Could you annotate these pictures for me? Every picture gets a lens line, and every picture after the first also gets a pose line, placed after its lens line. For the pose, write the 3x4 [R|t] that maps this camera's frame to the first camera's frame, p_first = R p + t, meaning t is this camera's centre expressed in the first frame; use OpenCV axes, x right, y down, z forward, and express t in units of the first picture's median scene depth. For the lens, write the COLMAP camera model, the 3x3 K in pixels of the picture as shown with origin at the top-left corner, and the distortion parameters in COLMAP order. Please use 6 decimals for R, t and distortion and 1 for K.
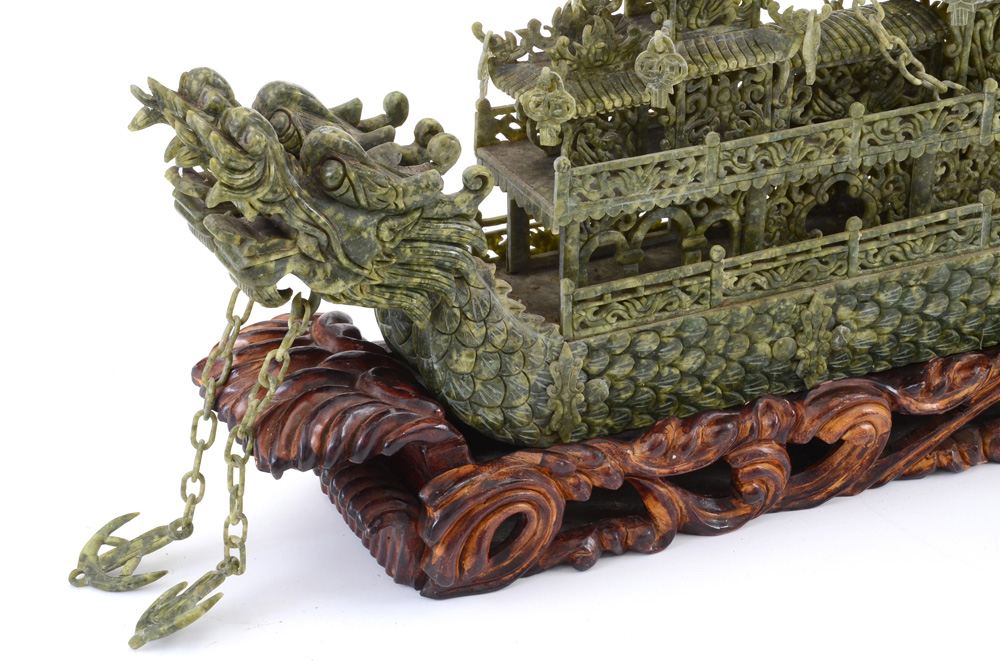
lens RADIAL K [[2509.0, 0, 497.2], [0, 2509.0, 334.7], [0, 0, 1]] dist [0.593466, 0.000000]
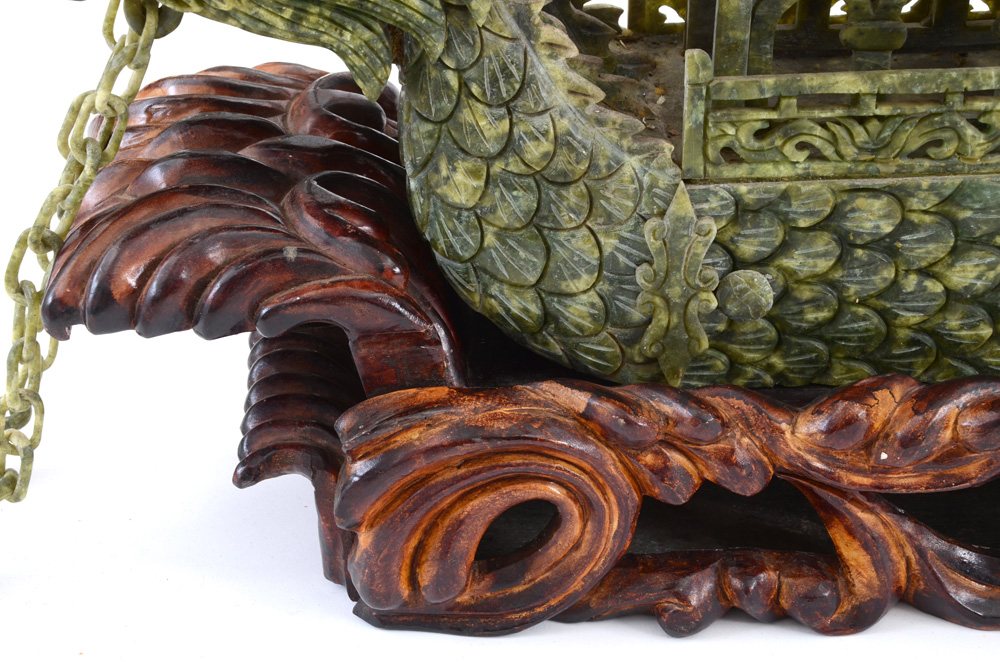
lens RADIAL K [[2183.4, 0, 502.6], [0, 2183.4, 334.3], [0, 0, 1]] dist [0.416912, 0.000000]
pose [[0.920676, 0.187184, -0.342518, 0.146459], [-0.173096, 0.982303, 0.071547, 0.007497], [0.349849, -0.006584, 0.936783, 0.580719]]
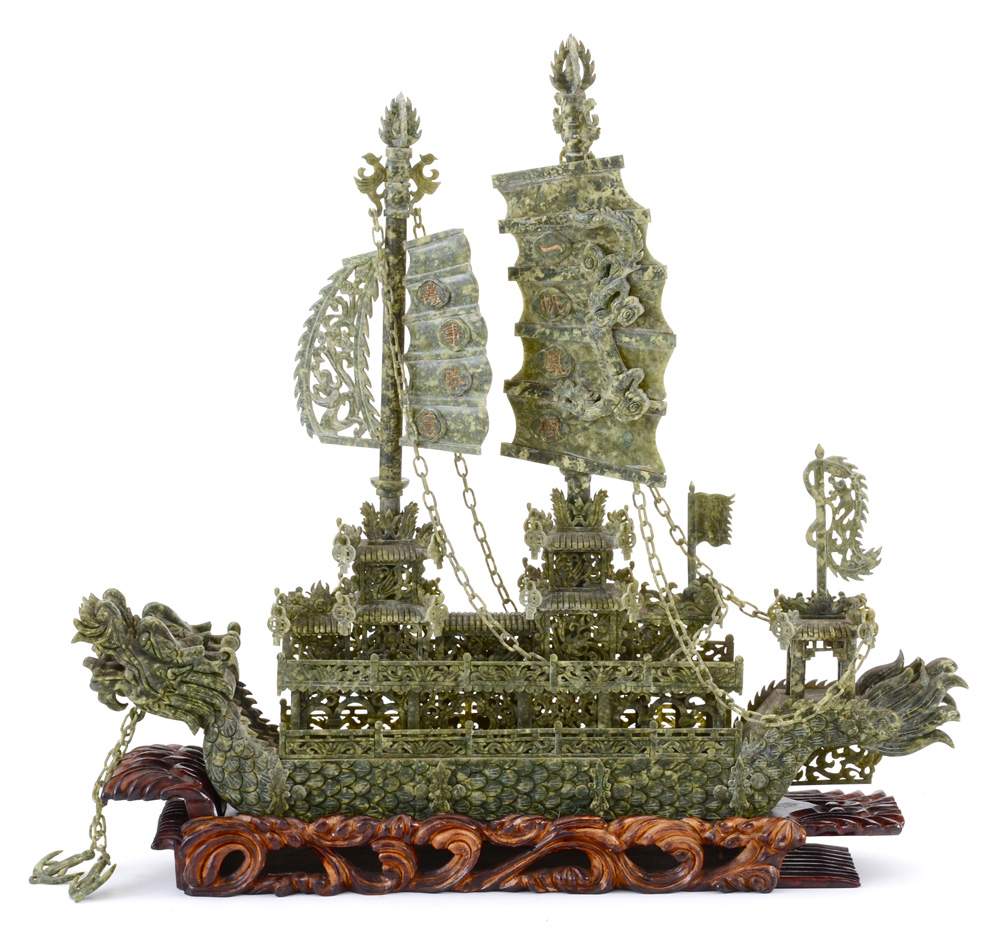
lens RADIAL K [[3718.5, 0, 563.1], [0, 3718.5, 496.9], [0, 0, 1]] dist [0.527515, 0.000000]
pose [[0.913159, 0.069909, -0.401565, 1.268109], [-0.182461, 0.951071, -0.249344, 0.452674], [0.364485, 0.300961, 0.881234, -1.336287]]
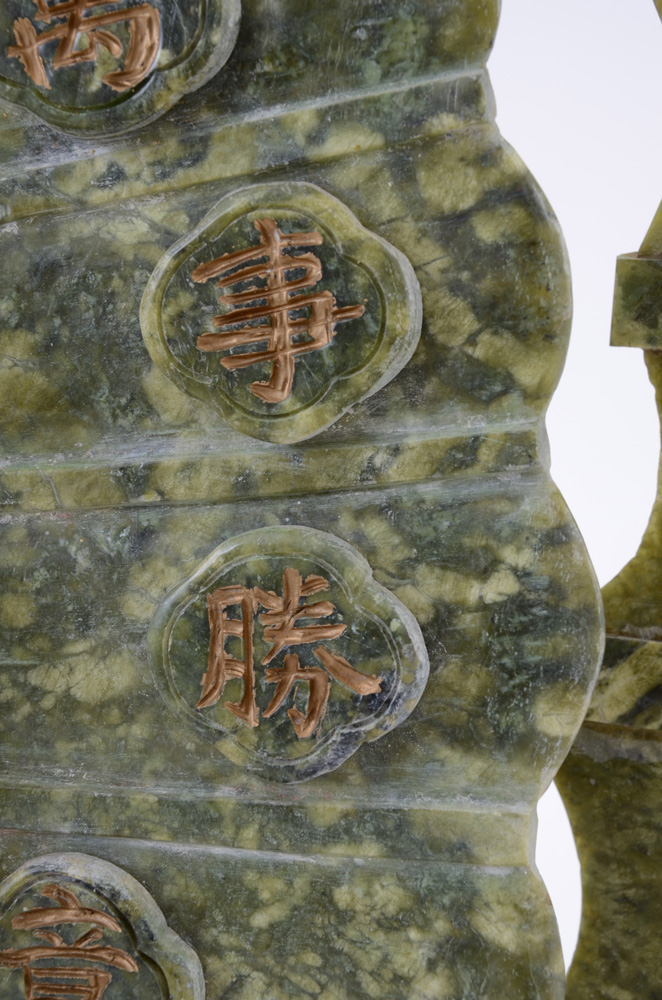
lens RADIAL K [[1962.3, 0, 310.4], [0, 1962.3, 527.3], [0, 0, 1]] dist [0.289349, 0.000000]
pose [[0.985633, 0.048291, -0.161849, 0.166079], [-0.093870, 0.953251, -0.287229, -0.227948], [0.140412, 0.298295, 0.944089, 0.754221]]
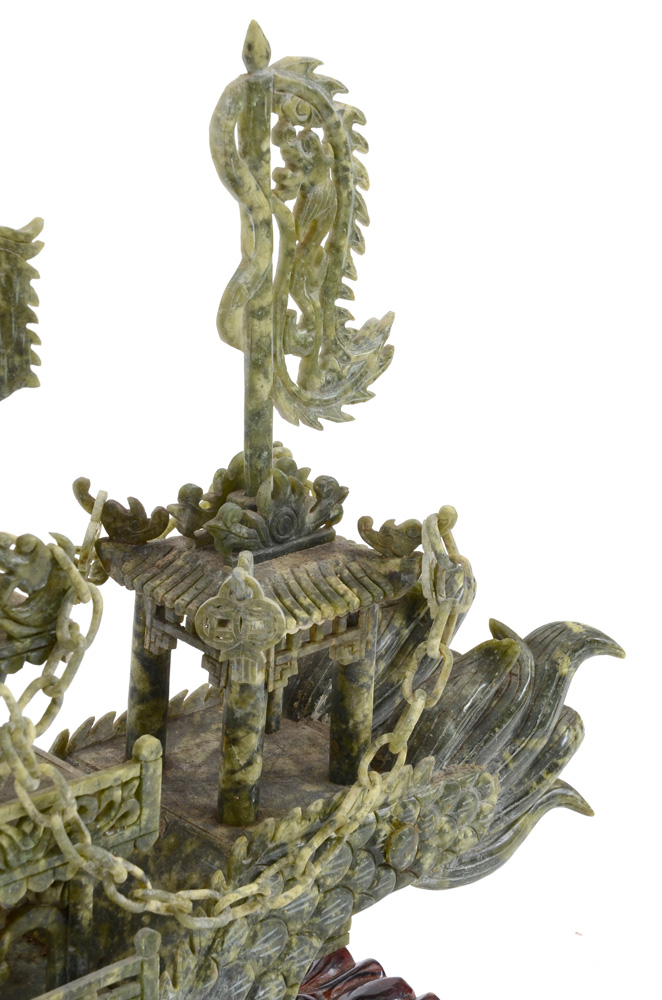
lens RADIAL K [[2694.4, 0, 331.3], [0, 2694.4, 510.5], [0, 0, 1]] dist [0.629632, 0.000000]
pose [[0.961218, -0.068613, 0.267118, 0.199368], [0.095210, 0.991568, -0.087913, -0.120838], [-0.258833, 0.109936, 0.959645, 0.495434]]
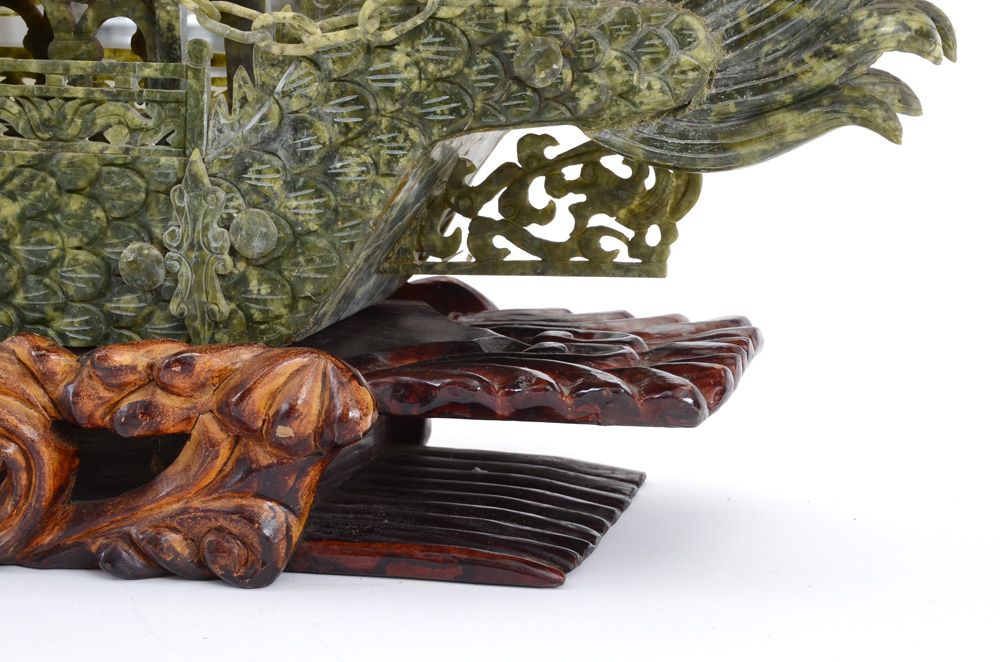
lens RADIAL K [[1962.3, 0, 495.2], [0, 1962.3, 348.9], [0, 0, 1]] dist [0.289349, 0.000000]
pose [[0.765677, 0.113002, -0.633221, 0.661095], [-0.282868, 0.943299, -0.173701, 0.039576], [0.577689, 0.312117, 0.754227, 0.840381]]
